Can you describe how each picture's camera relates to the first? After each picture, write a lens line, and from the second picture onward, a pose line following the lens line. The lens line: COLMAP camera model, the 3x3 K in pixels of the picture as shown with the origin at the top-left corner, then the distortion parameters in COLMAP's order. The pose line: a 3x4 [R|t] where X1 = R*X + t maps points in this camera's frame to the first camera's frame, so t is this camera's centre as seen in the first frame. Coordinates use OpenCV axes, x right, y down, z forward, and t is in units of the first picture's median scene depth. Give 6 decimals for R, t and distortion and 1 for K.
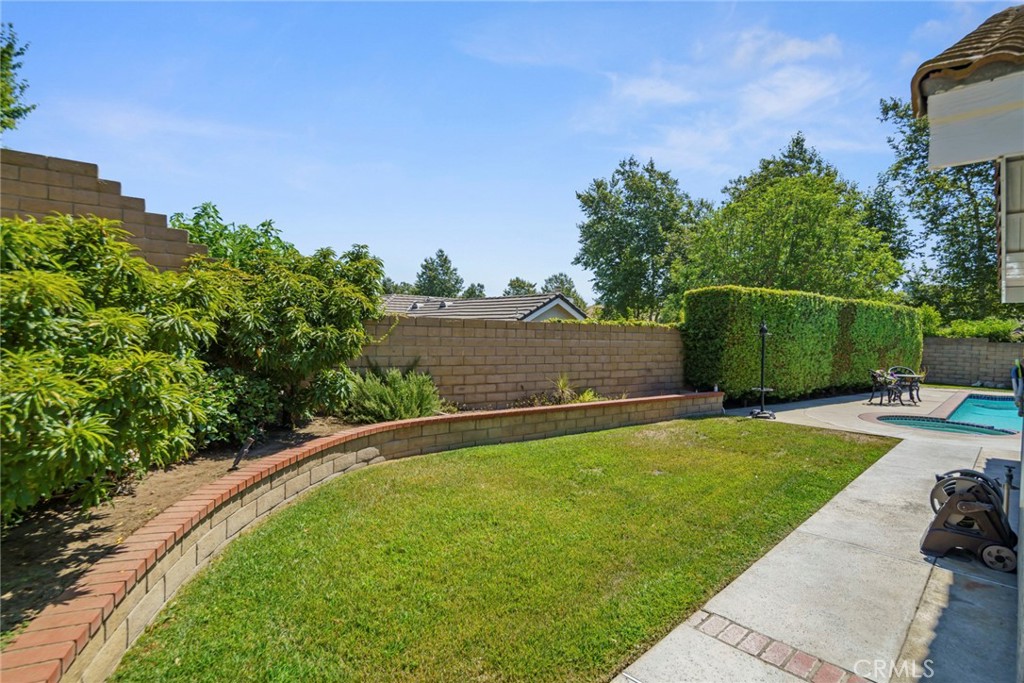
lens RADIAL K [[497.3, 0, 512.0], [0, 497.3, 341.5], [0, 0, 1]] dist [0.000973, -0.001192]
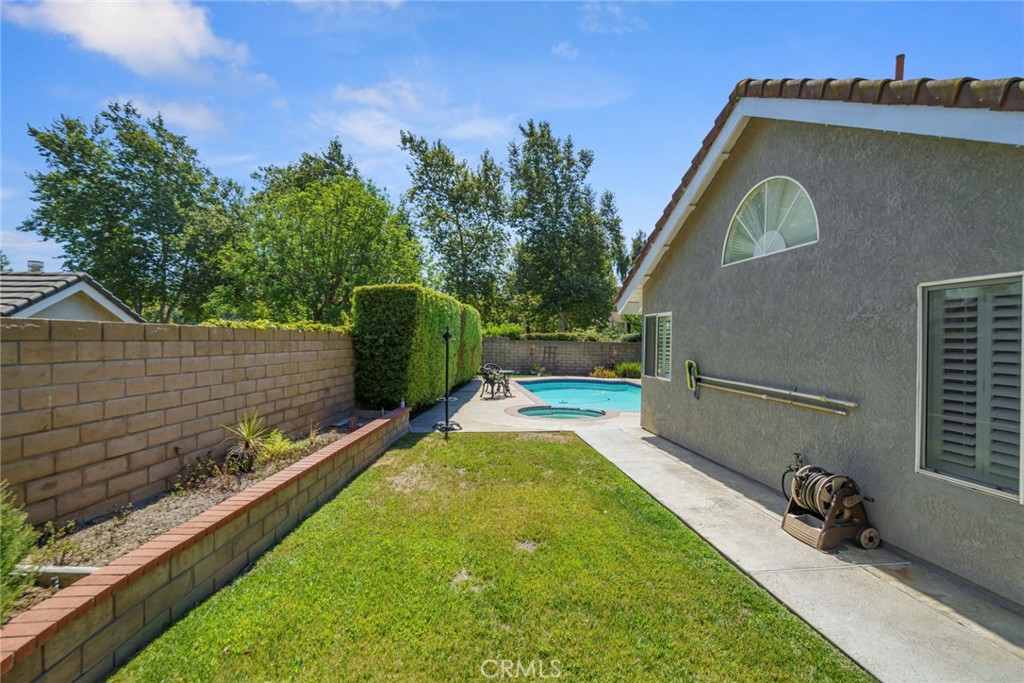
lens RADIAL K [[497.3, 0, 512.0], [0, 497.3, 341.5], [0, 0, 1]] dist [0.000973, -0.001192]
pose [[0.592480, -0.020725, 0.805318, -0.050577], [0.015003, 0.999780, 0.014691, -0.006873], [-0.805445, 0.003378, 0.592661, 0.105531]]
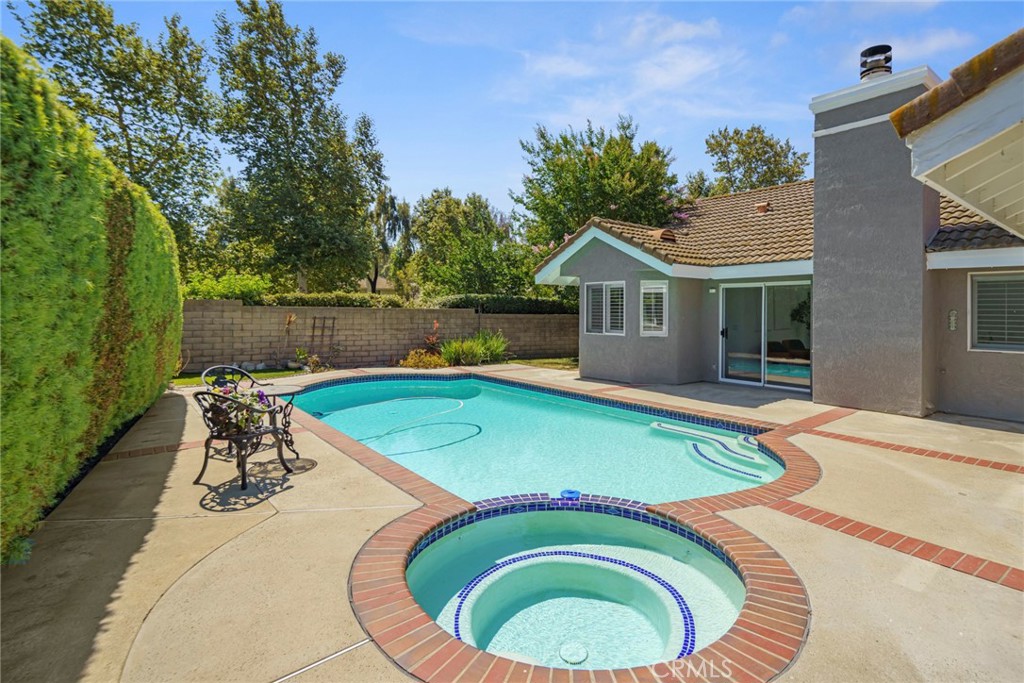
lens RADIAL K [[493.1, 0, 508.9], [0, 493.1, 314.6], [0, 0, 1]] dist [0.000337, -0.000491]
pose [[0.086637, -0.031771, 0.995733, 0.149063], [0.013812, 0.999434, 0.030687, -0.001086], [-0.996144, 0.011095, 0.087027, 0.281079]]
